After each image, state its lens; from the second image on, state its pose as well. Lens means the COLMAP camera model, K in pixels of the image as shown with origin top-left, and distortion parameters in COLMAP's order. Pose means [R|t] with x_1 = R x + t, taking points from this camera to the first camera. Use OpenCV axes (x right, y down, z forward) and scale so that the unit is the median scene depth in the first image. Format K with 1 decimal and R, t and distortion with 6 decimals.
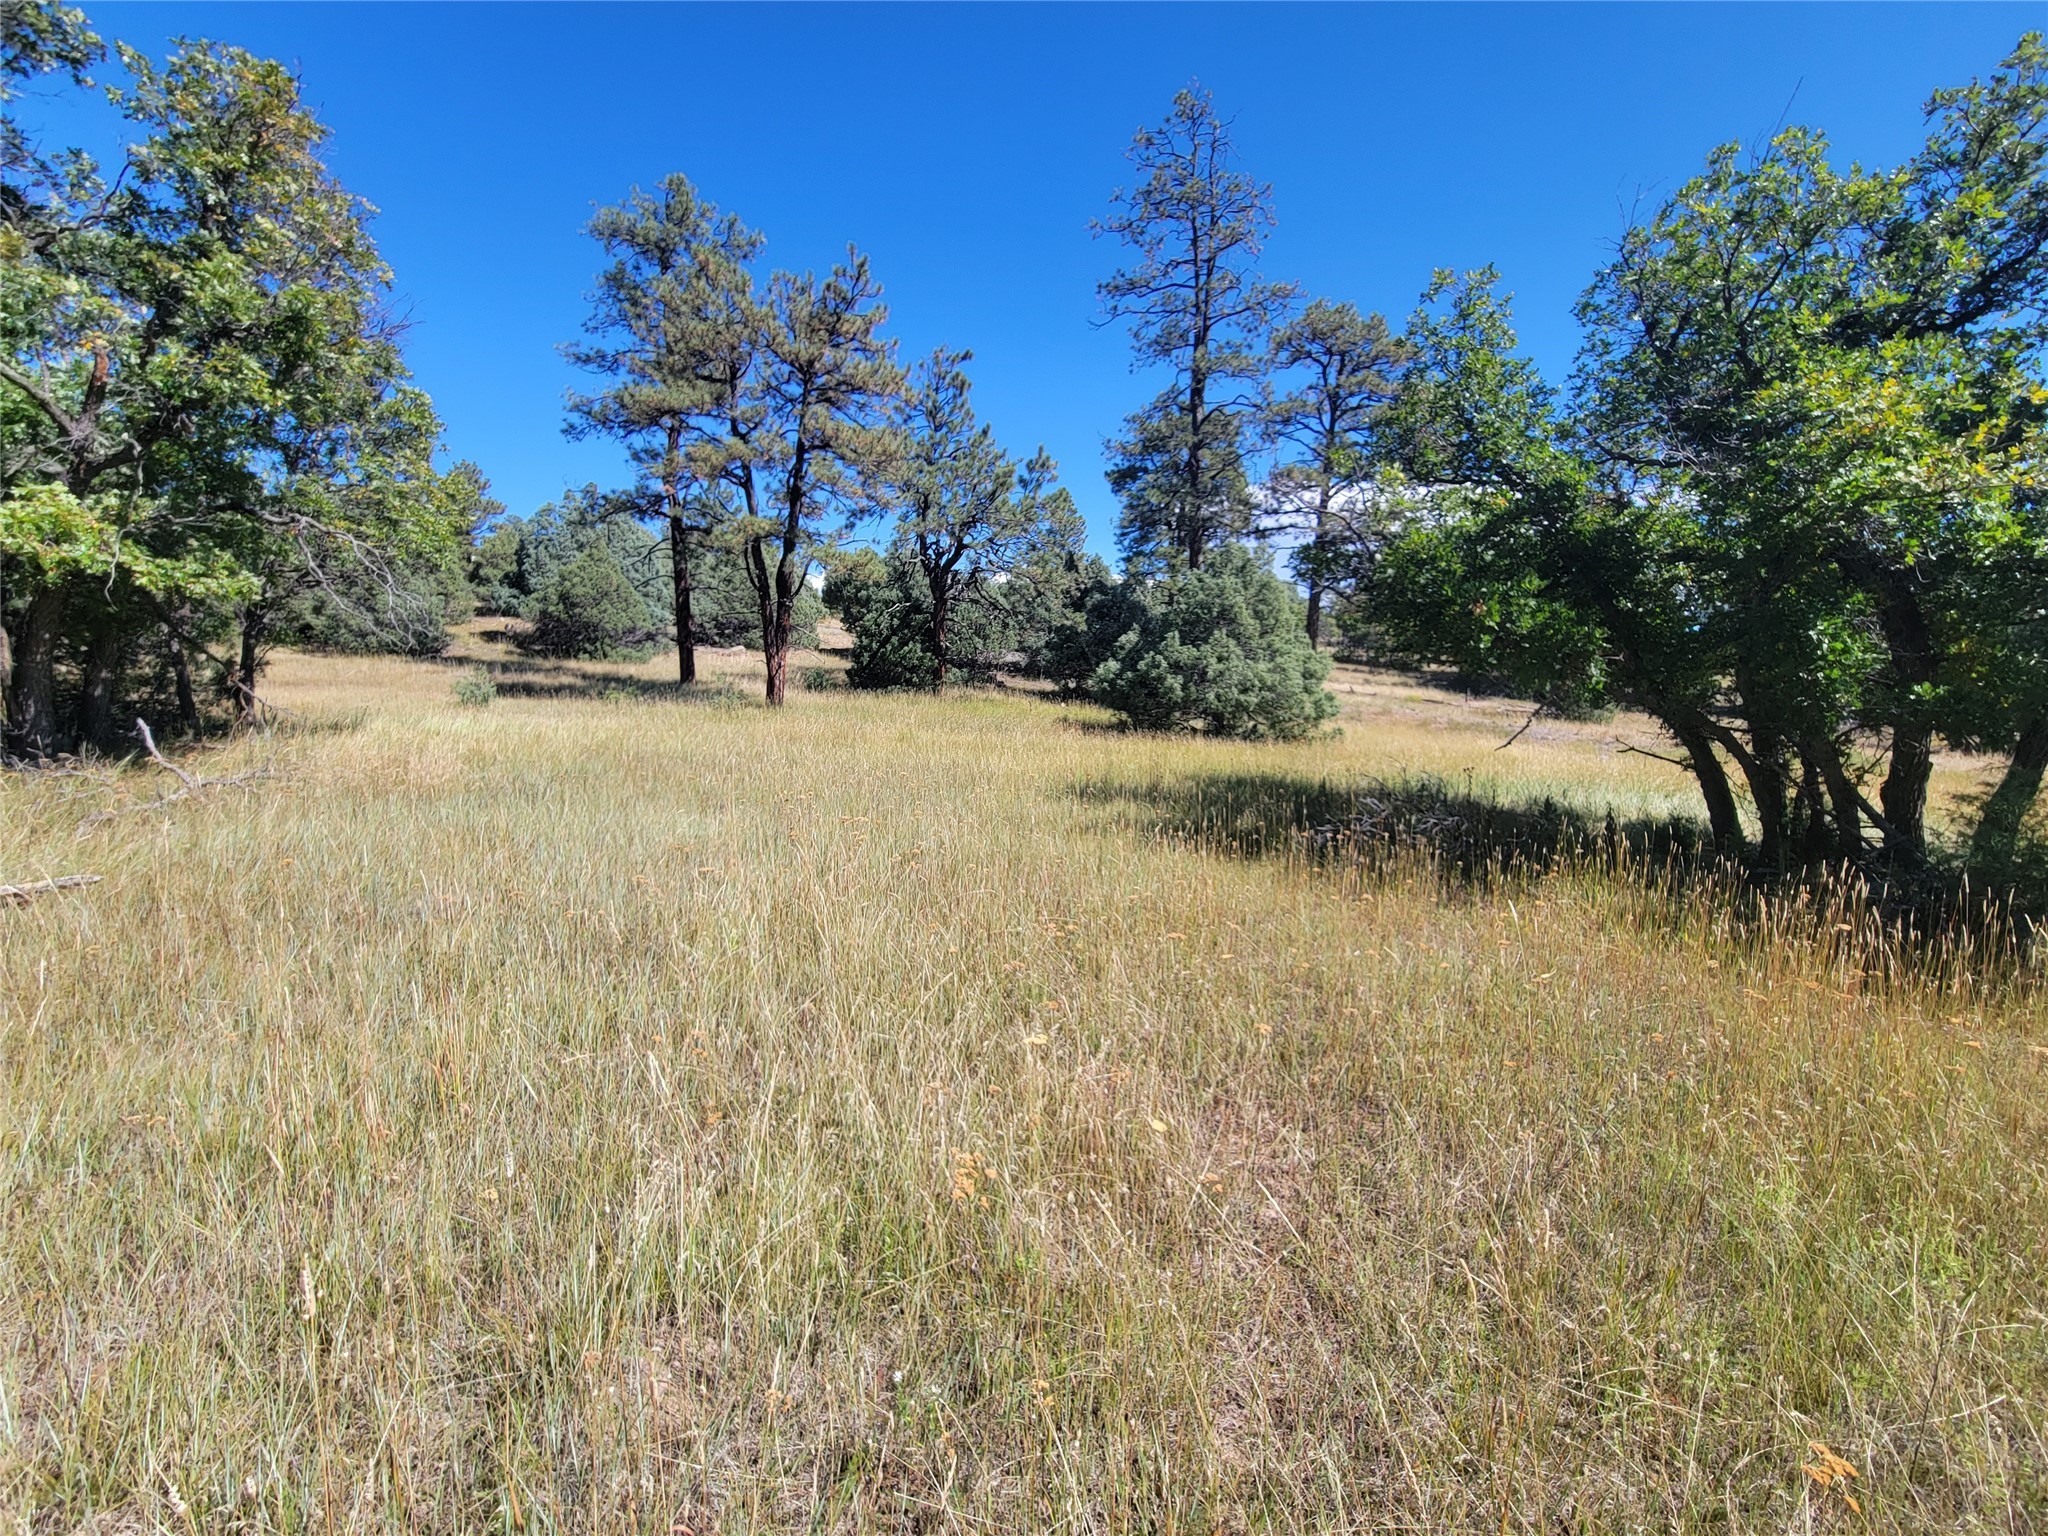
lens RADIAL K [[840.2, 0, 1026.5], [0, 840.2, 768.2], [0, 0, 1]] dist [-0.001669, 0.000317]
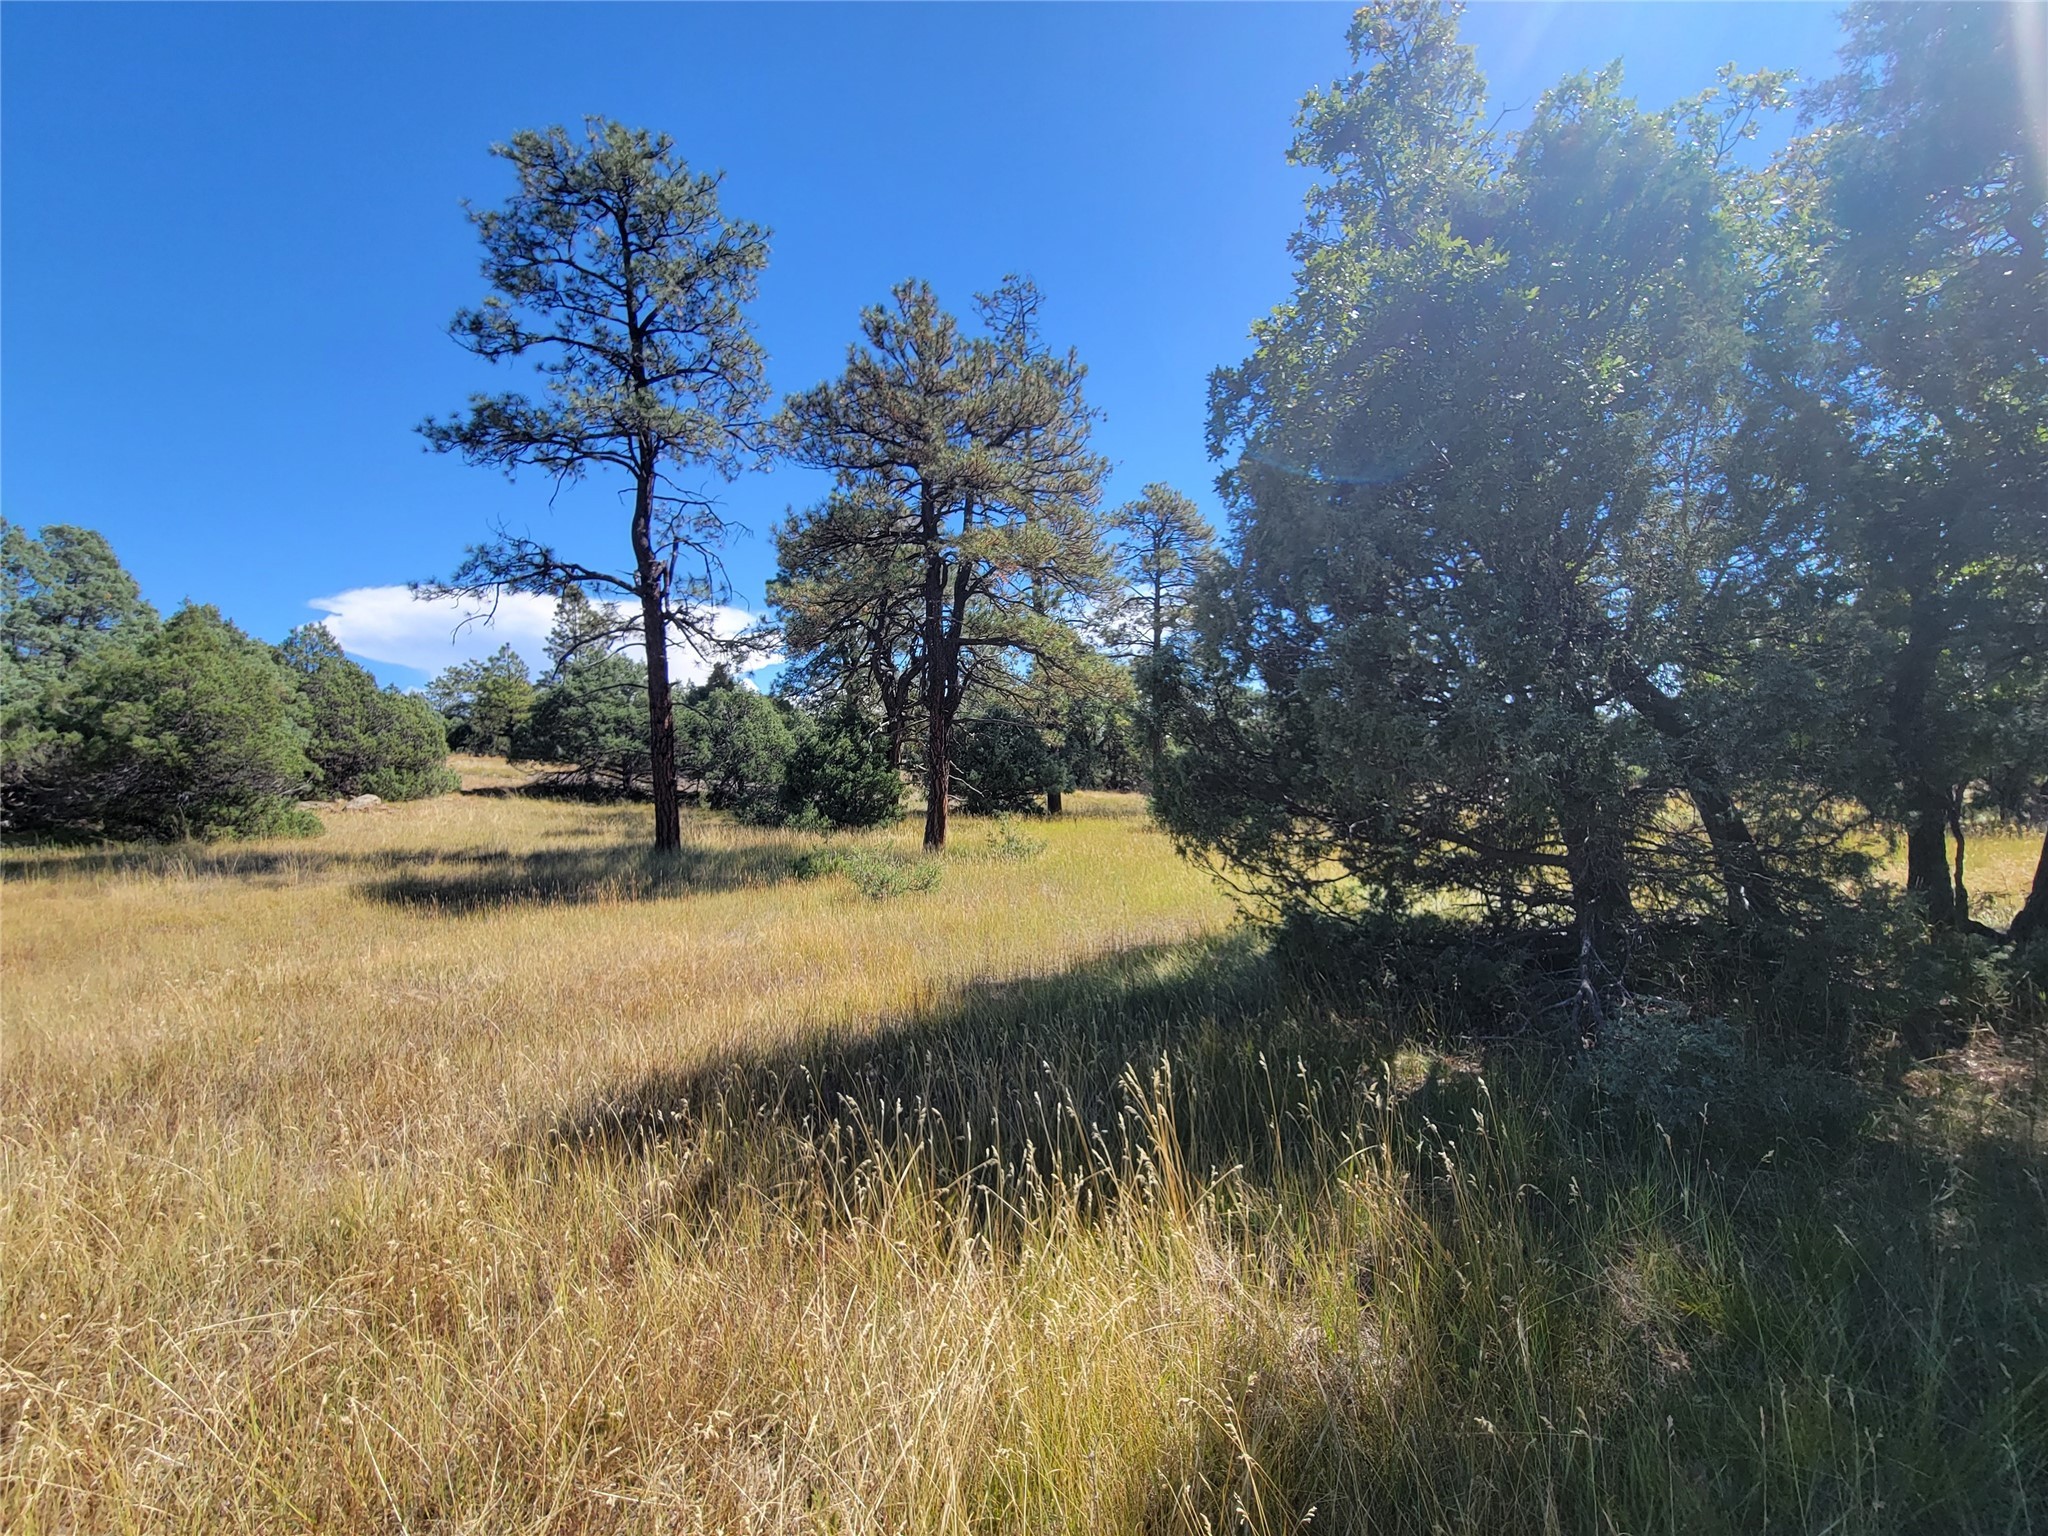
lens RADIAL K [[840.7, 0, 1031.1], [0, 840.7, 757.4], [0, 0, 1]] dist [-0.001111, 0.000013]
pose [[0.657238, -0.042585, 0.752479, -0.724770], [0.152606, 0.985241, -0.077534, -0.077463], [-0.738071, 0.165791, 0.654037, 0.363335]]
